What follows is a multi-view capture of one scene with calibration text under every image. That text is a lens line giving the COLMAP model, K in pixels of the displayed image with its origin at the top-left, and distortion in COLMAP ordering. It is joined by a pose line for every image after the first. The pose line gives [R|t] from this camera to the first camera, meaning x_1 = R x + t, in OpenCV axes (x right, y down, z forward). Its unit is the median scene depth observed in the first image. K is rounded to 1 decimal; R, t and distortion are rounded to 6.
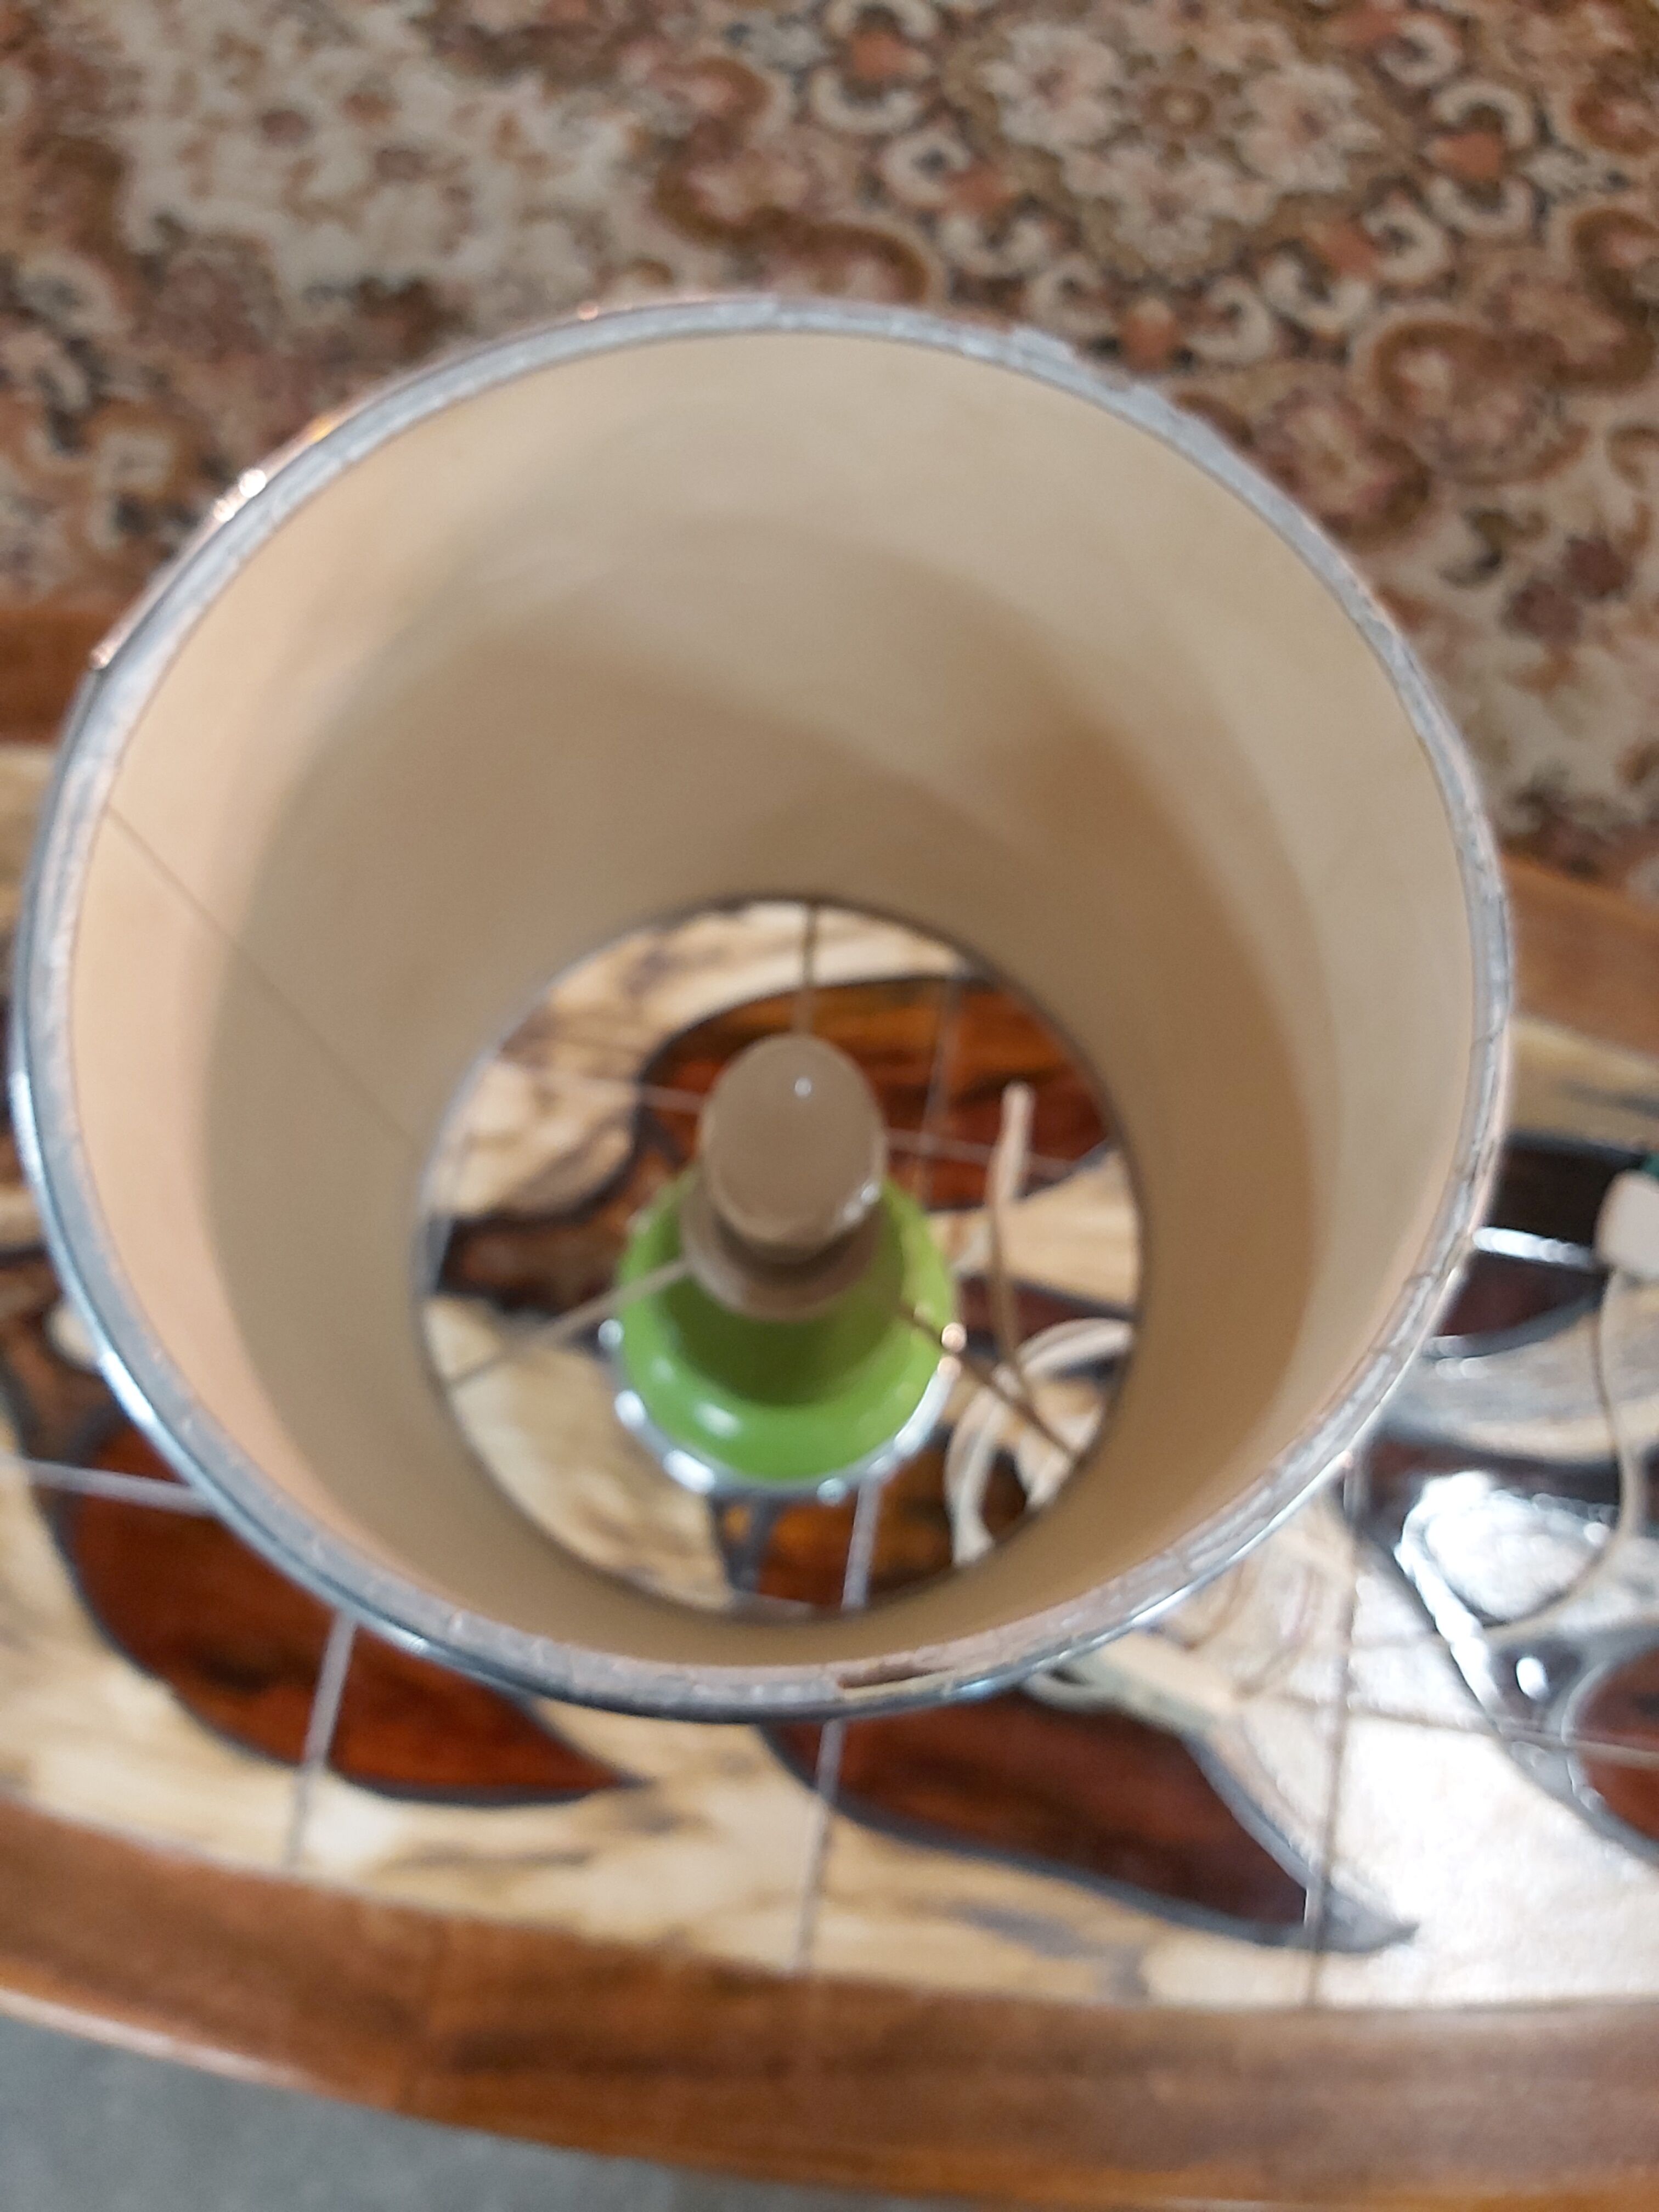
lens RADIAL K [[1735.5, 0, 778.0], [0, 1735.5, 1026.3], [0, 0, 1]] dist [0.045704, -0.142233]
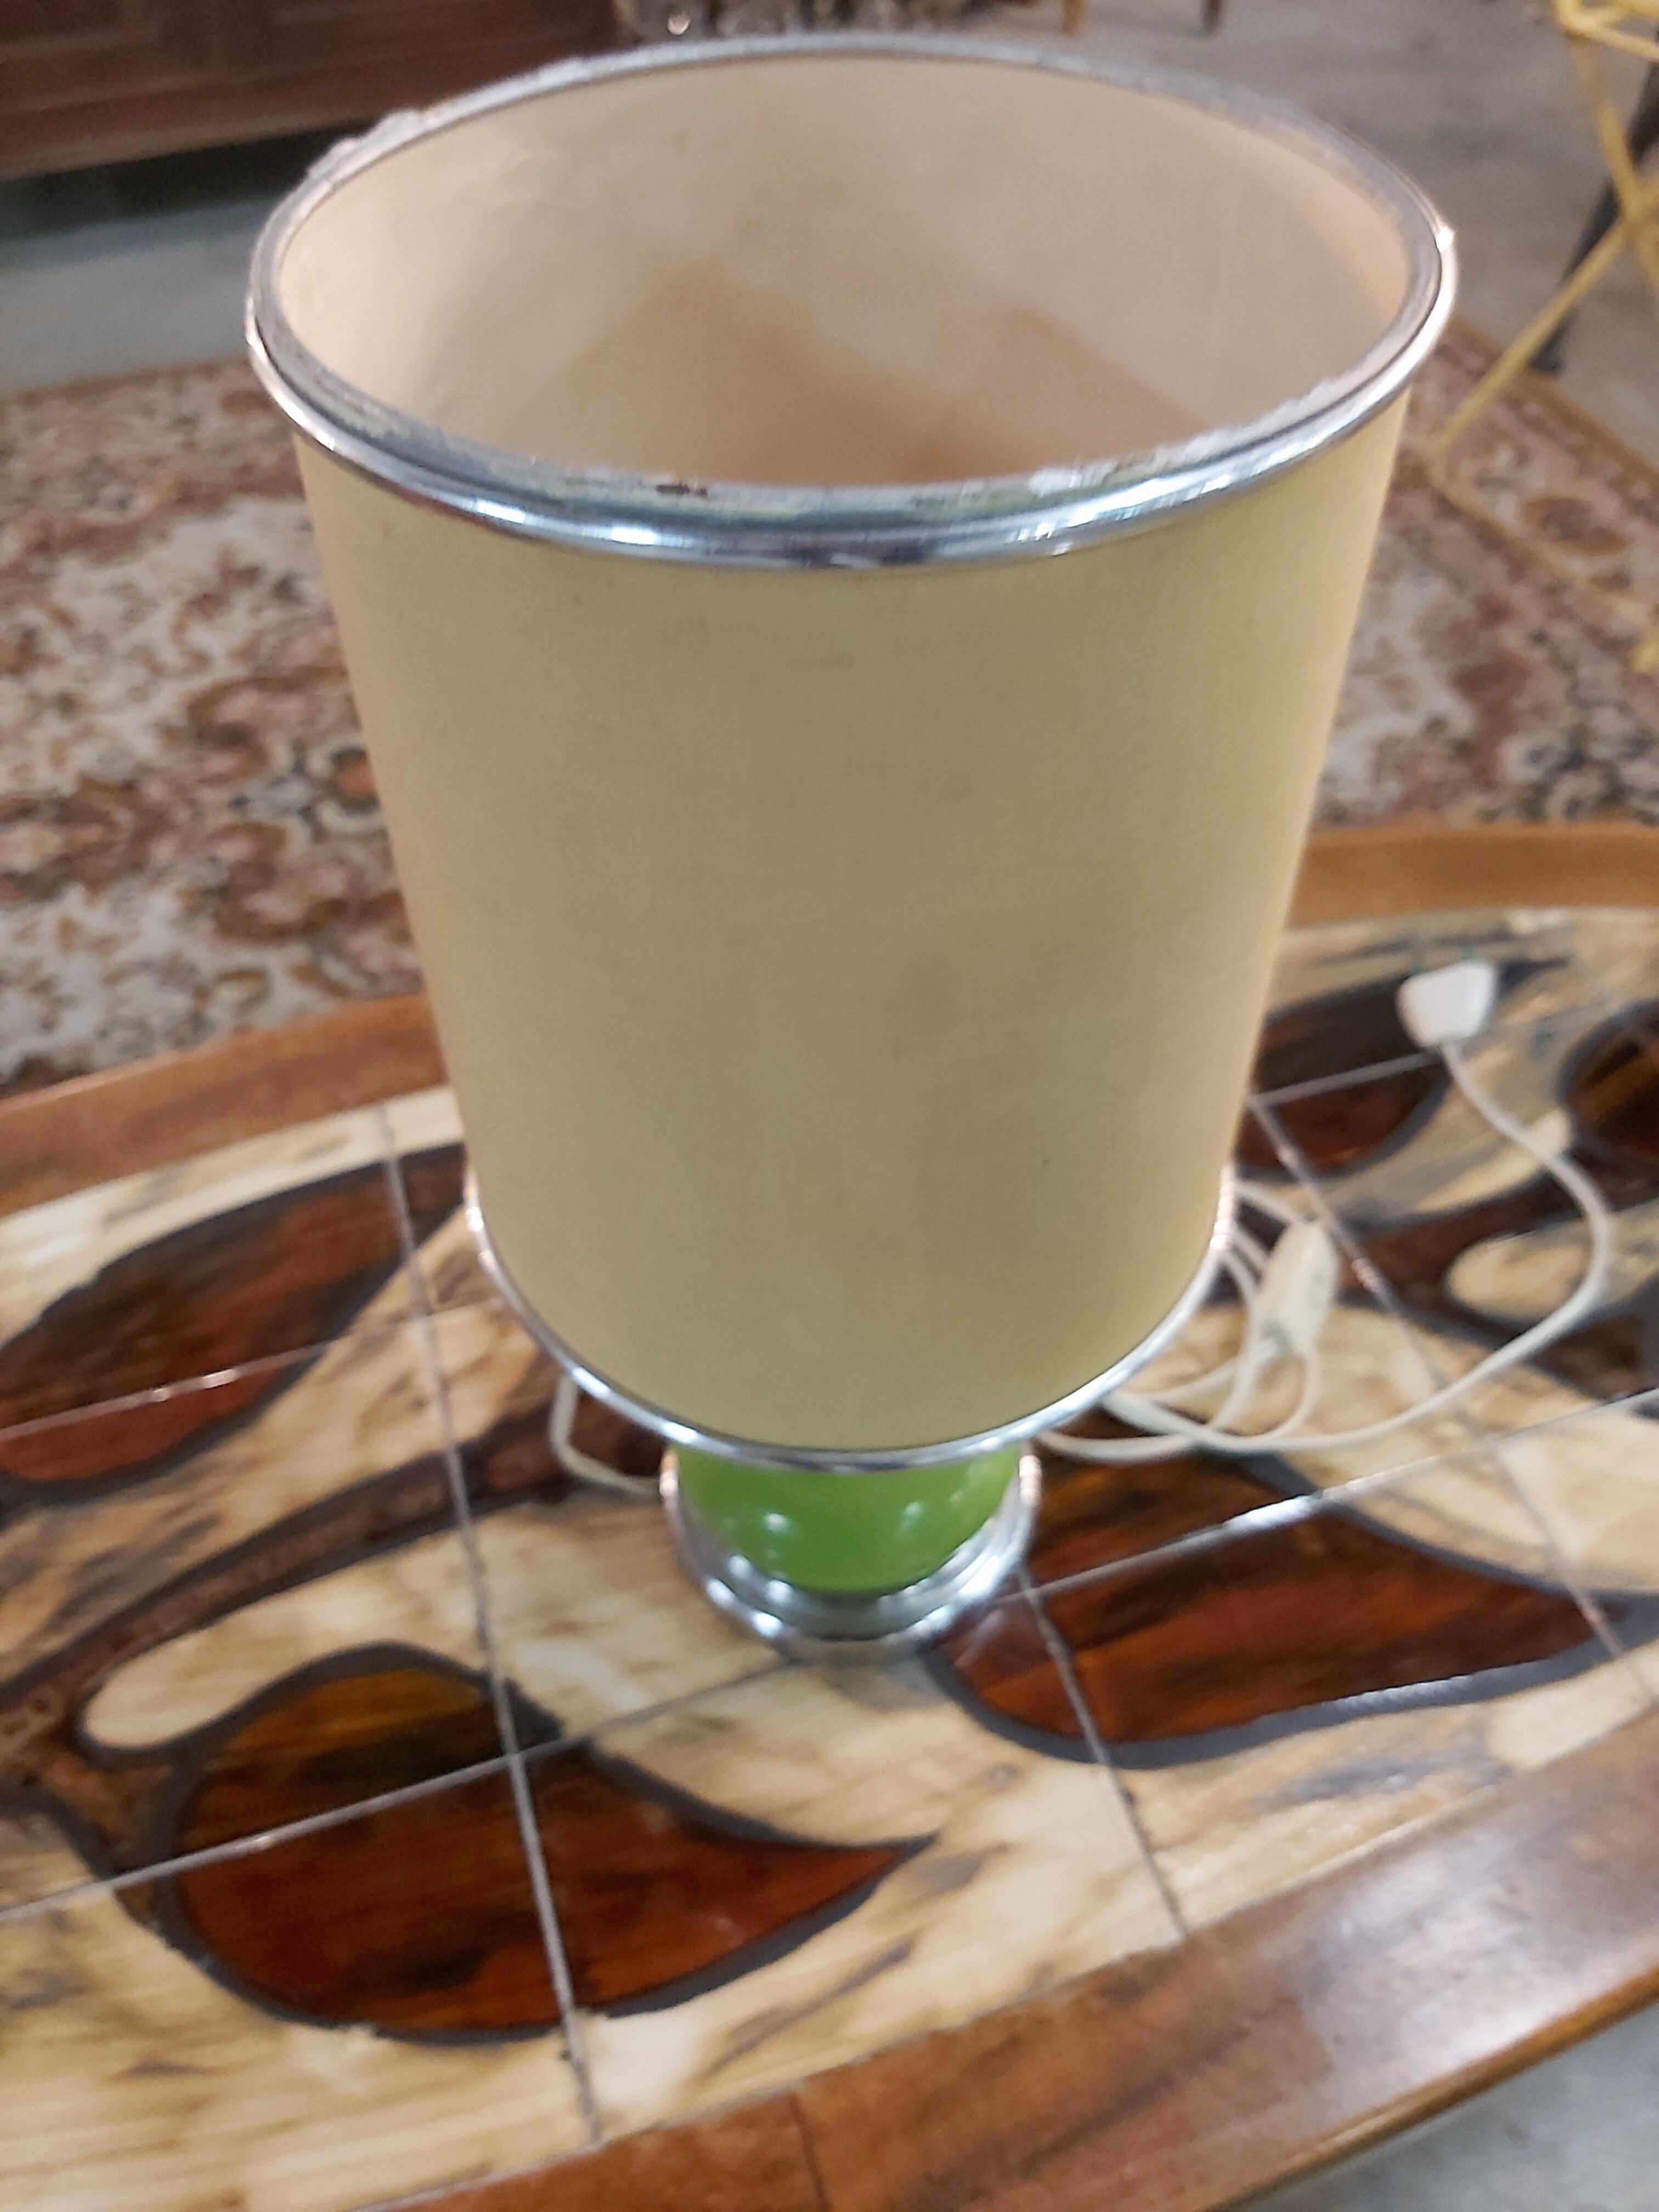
lens RADIAL K [[1735.5, 0, 778.0], [0, 1735.5, 1026.3], [0, 0, 1]] dist [0.045704, -0.142233]
pose [[0.886081, -0.369380, 0.280034, -0.092484], [0.455125, 0.807828, -0.374534, 0.156375], [-0.087874, 0.459318, 0.883915, 0.015511]]
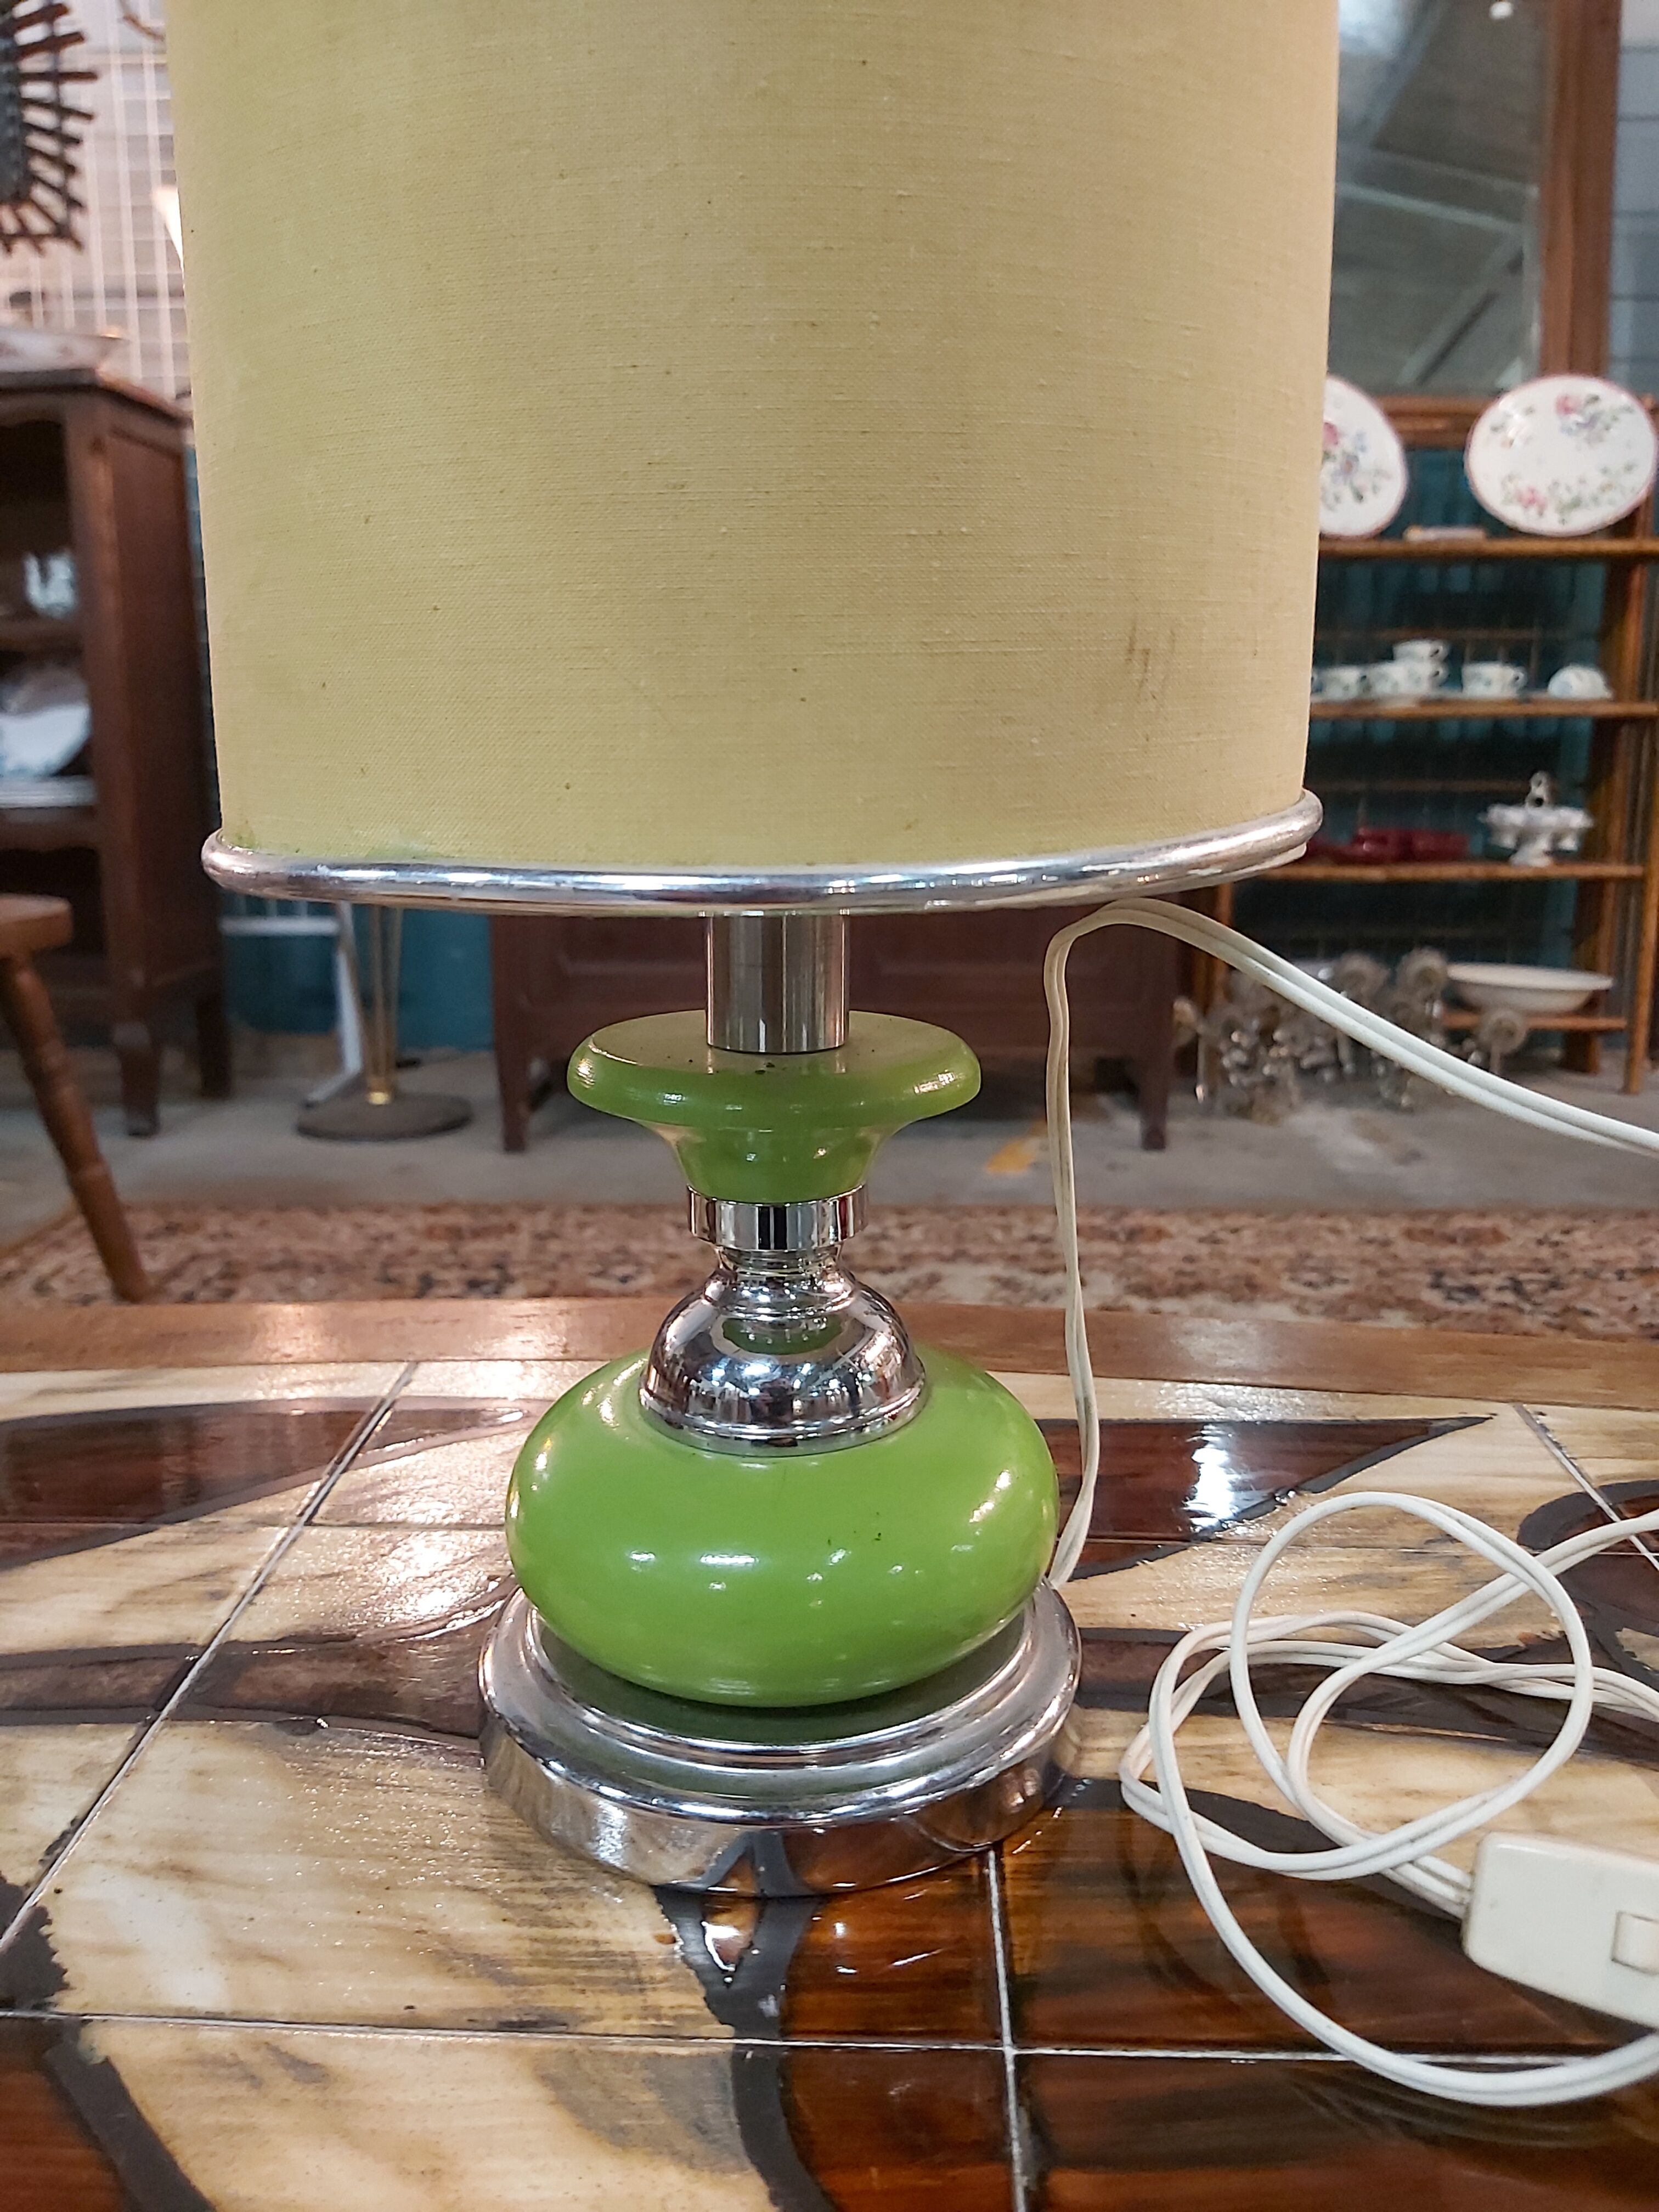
lens RADIAL K [[1678.4, 0, 819.4], [0, 1678.4, 1103.5], [0, 0, 1]] dist [0.051778, -0.141949]
pose [[0.990937, -0.068946, 0.115286, -0.016094], [0.134273, 0.483472, -0.865000, 0.241301], [0.003901, 0.872640, 0.488348, 0.232221]]
